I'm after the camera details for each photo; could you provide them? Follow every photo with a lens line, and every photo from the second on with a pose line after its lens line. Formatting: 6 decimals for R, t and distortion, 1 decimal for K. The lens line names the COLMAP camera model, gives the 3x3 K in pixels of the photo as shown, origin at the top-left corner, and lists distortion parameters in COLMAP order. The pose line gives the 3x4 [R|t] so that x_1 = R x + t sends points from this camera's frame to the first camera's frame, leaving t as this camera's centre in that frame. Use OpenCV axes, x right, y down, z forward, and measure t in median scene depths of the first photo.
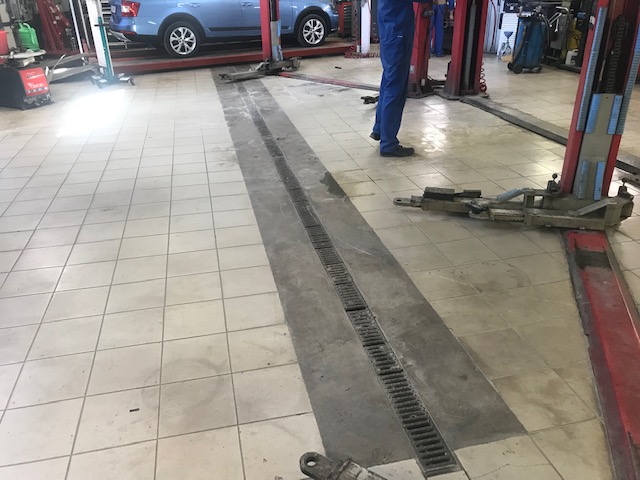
lens RADIAL K [[532.6, 0, 317.8], [0, 532.6, 237.0], [0, 0, 1]] dist [0.019607, -0.014382]
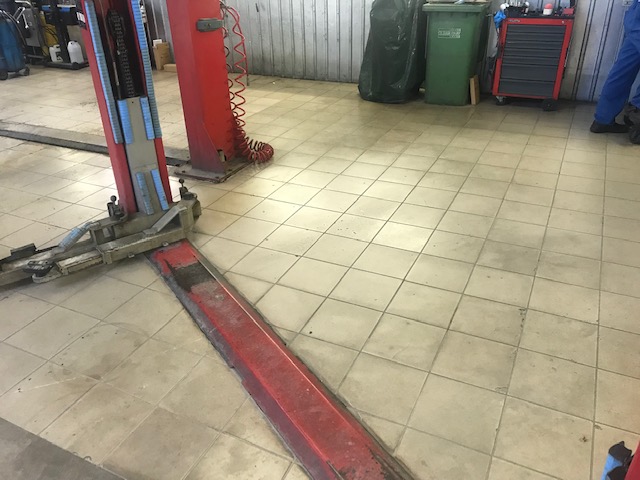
lens RADIAL K [[532.6, 0, 318.5], [0, 532.6, 241.9], [0, 0, 1]] dist [0.019607, -0.014382]
pose [[0.640519, -0.365346, 0.675468, 0.049231], [0.350082, 0.921784, 0.166604, -0.080901], [-0.683504, 0.129756, 0.718322, 0.169271]]
